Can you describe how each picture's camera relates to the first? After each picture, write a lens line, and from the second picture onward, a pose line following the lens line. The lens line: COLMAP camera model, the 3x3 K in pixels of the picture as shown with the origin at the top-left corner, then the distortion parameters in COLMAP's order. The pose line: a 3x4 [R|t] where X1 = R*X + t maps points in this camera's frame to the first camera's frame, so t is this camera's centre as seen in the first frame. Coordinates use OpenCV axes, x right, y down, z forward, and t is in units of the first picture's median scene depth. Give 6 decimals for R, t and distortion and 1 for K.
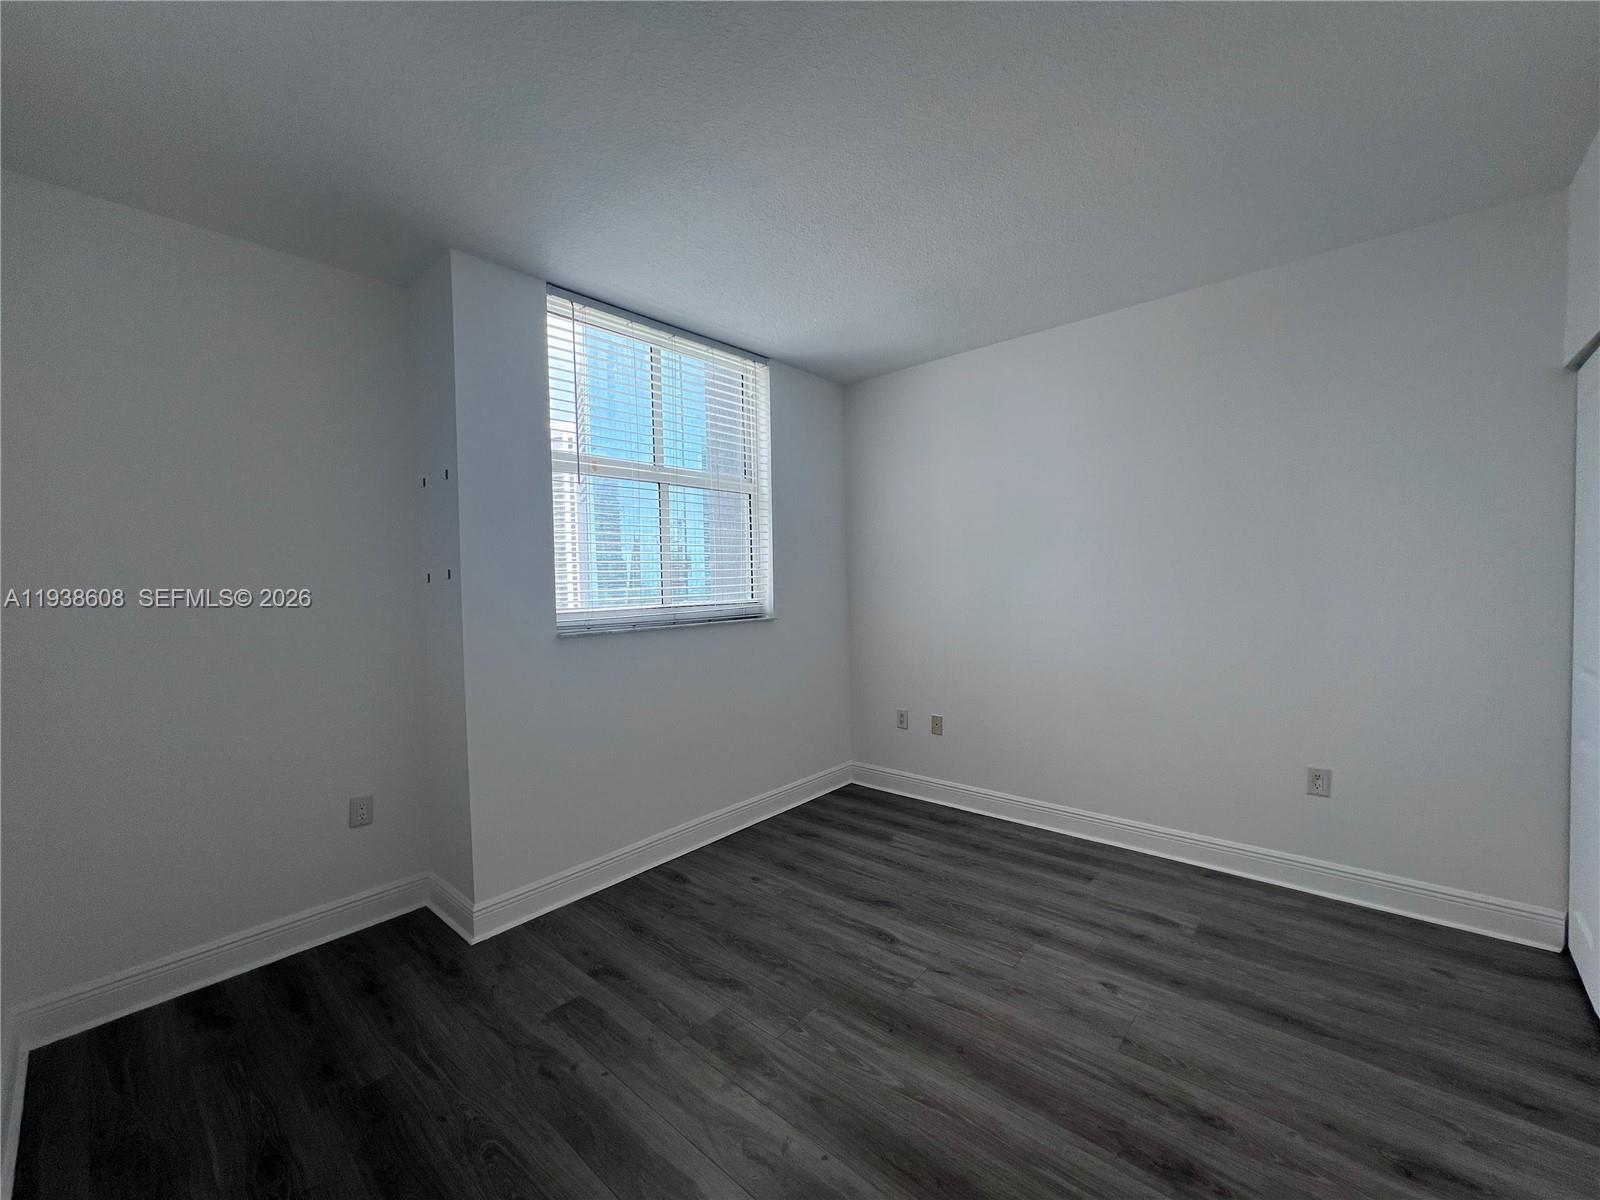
lens RADIAL K [[635.3, 0, 799.1], [0, 635.3, 604.1], [0, 0, 1]] dist [-0.001416, 0.000251]
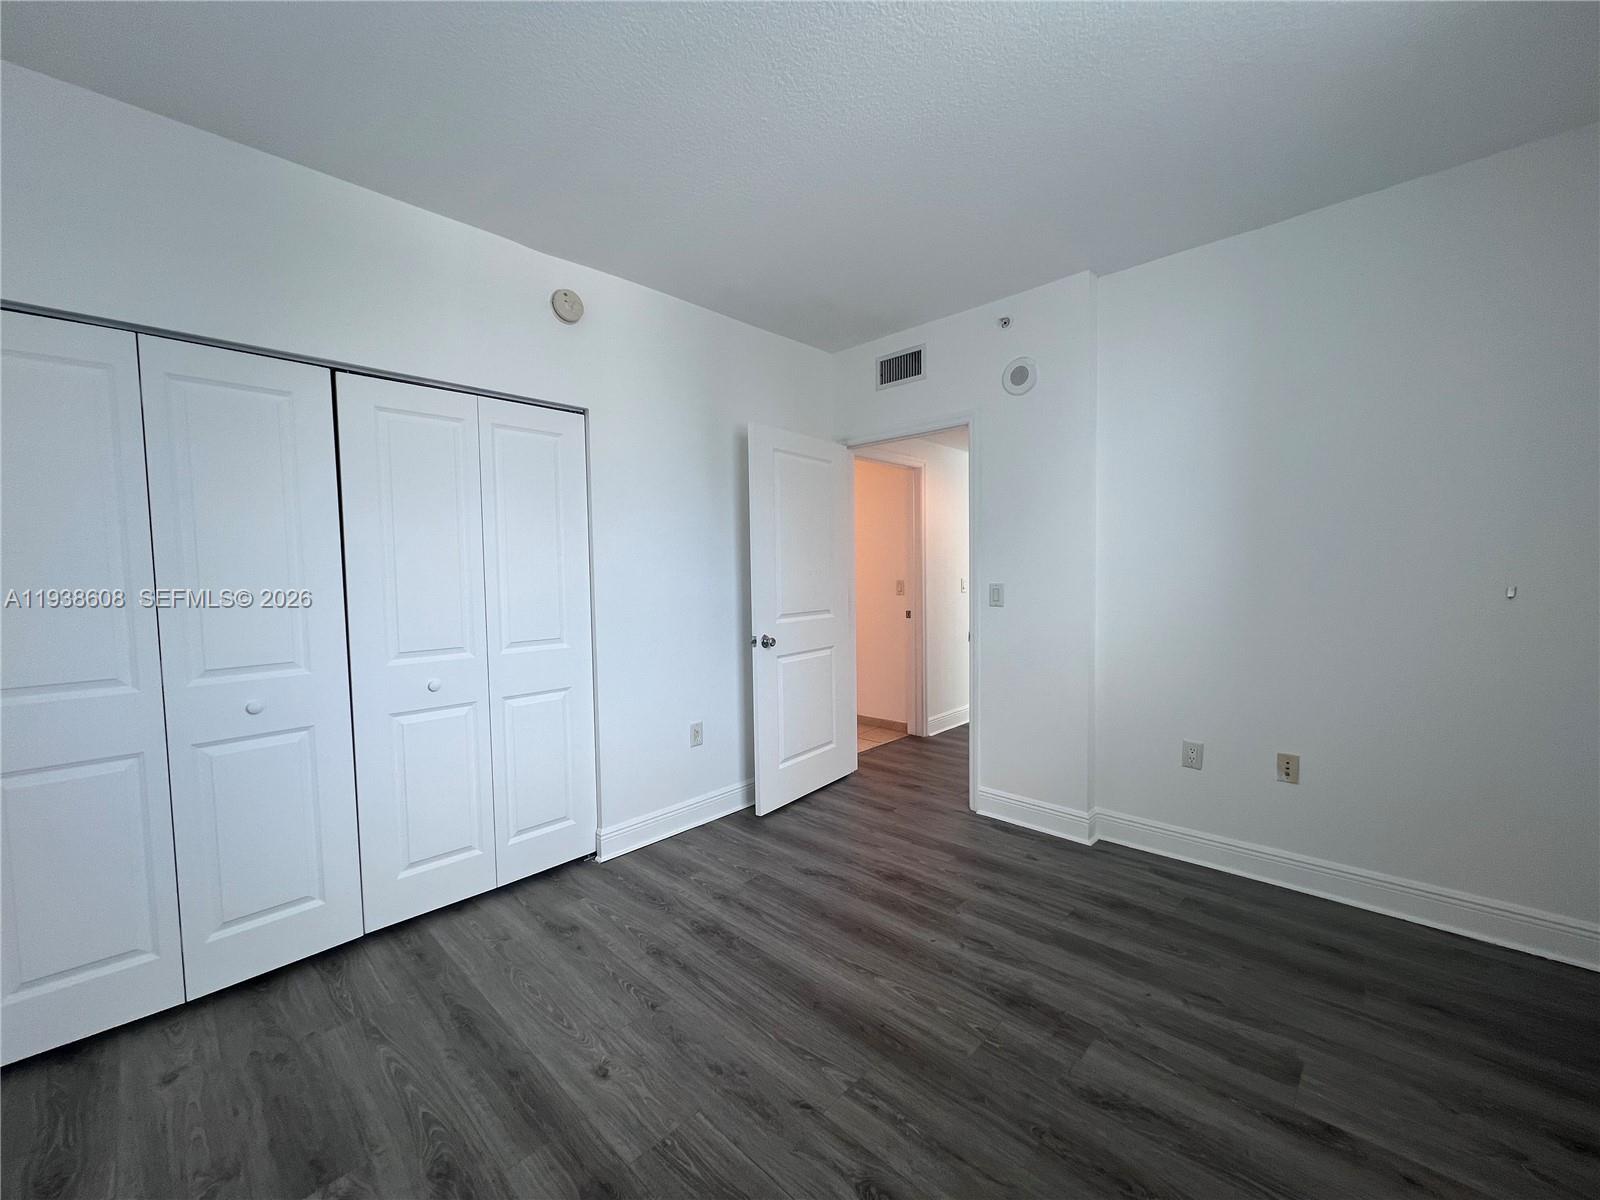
lens RADIAL K [[635.3, 0, 799.1], [0, 635.3, 604.1], [0, 0, 1]] dist [-0.001416, 0.000251]
pose [[-0.998471, 0.037789, 0.040342, 0.203703], [0.041051, 0.995674, 0.083355, -0.038914], [-0.037017, 0.084883, -0.995703, 1.872677]]
